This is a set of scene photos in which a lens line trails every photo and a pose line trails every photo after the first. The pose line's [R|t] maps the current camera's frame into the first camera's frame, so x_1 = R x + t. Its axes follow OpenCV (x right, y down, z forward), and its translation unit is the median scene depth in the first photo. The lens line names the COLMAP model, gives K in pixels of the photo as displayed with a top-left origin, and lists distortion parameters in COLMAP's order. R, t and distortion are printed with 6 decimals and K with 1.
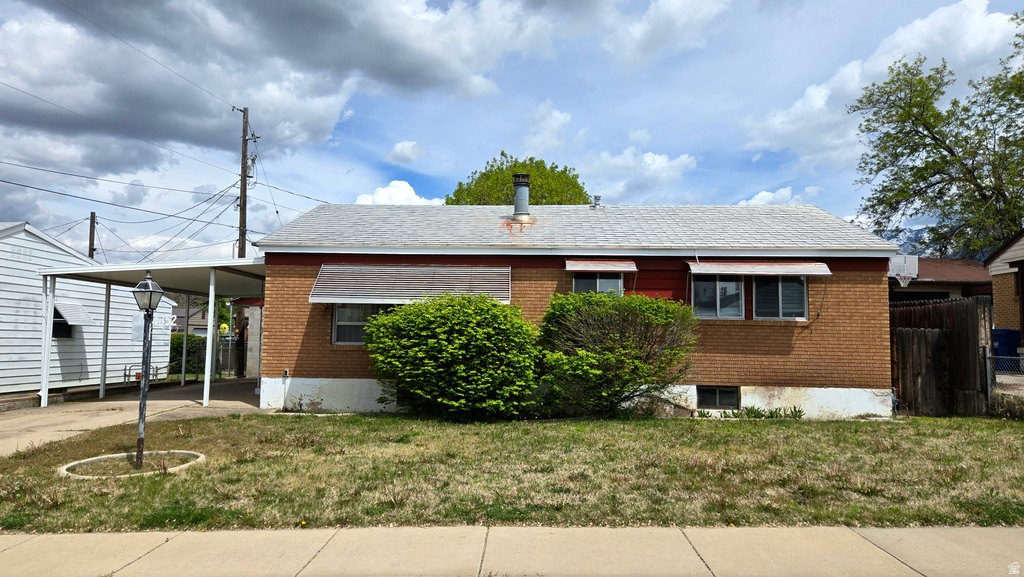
lens RADIAL K [[710.9, 0, 512.0], [0, 710.9, 288.5], [0, 0, 1]] dist [0.052953, -0.000767]
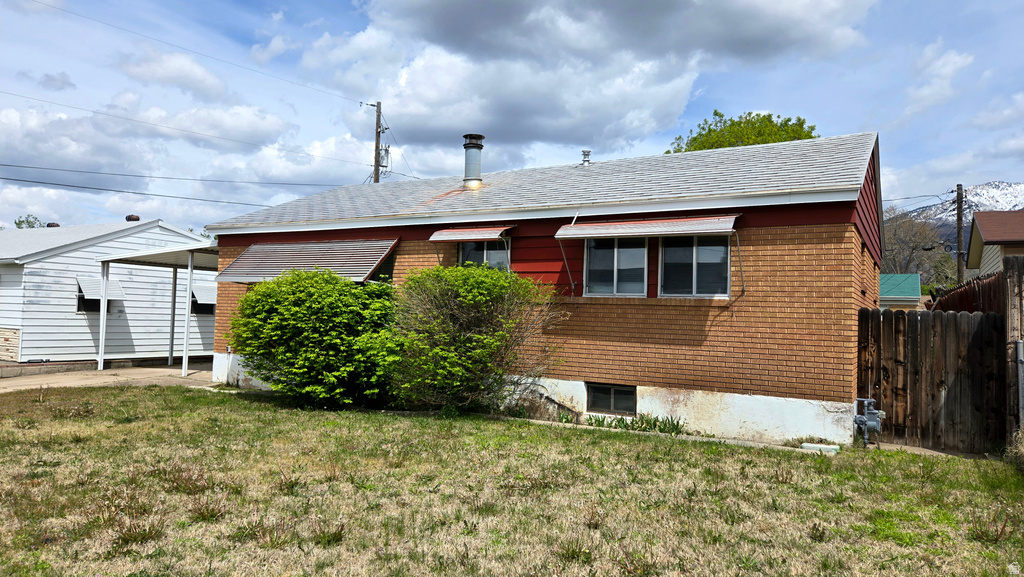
lens RADIAL K [[700.8, 0, 512.0], [0, 700.8, 288.5], [0, 0, 1]] dist [0.066689, -0.001102]
pose [[0.882025, -0.008012, -0.471135, 0.534660], [0.020312, 0.999573, 0.021029, 0.015308], [0.470765, -0.028117, 0.881811, 0.278033]]
